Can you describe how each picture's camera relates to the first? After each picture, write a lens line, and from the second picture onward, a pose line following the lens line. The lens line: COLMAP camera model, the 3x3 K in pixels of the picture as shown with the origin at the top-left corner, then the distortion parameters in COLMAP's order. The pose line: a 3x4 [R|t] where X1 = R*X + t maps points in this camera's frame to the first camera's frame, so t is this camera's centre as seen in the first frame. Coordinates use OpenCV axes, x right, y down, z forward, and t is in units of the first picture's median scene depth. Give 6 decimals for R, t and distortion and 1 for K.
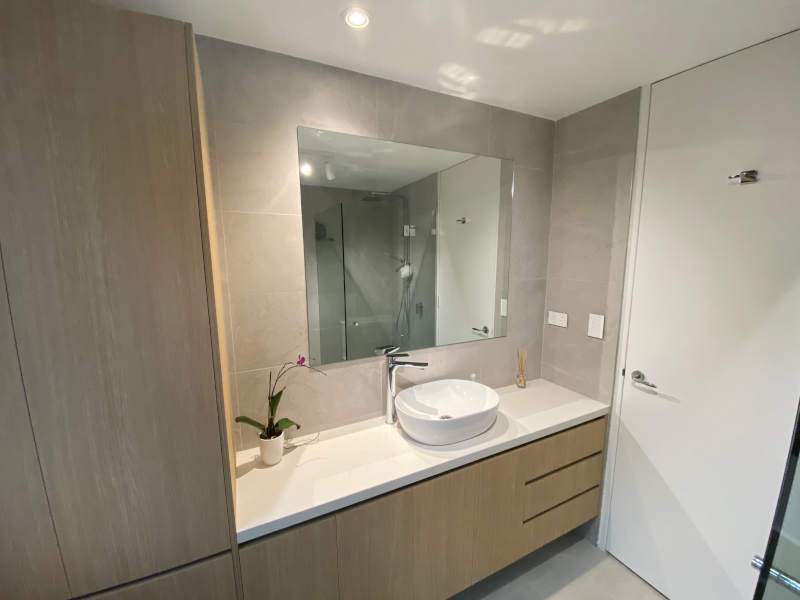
lens RADIAL K [[324.6, 0, 402.3], [0, 324.6, 303.0], [0, 0, 1]] dist [-0.006864, -0.004977]
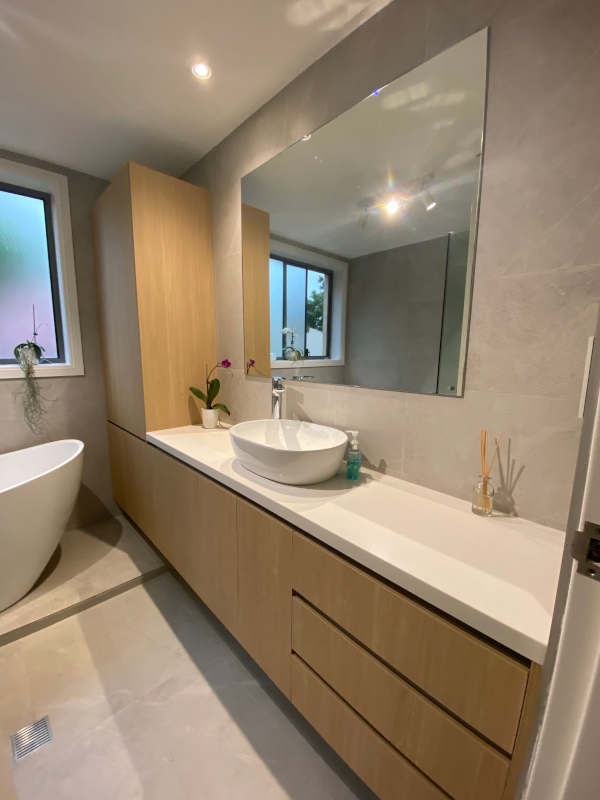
lens RADIAL K [[324.6, 0, 305.9], [0, 324.6, 406.0], [0, 0, 1]] dist [-0.006864, -0.004977]
pose [[0.328813, 0.184391, -0.926219, 0.965670], [-0.163835, 0.977021, 0.136342, 0.104619], [0.930075, 0.106916, 0.351467, 0.773421]]
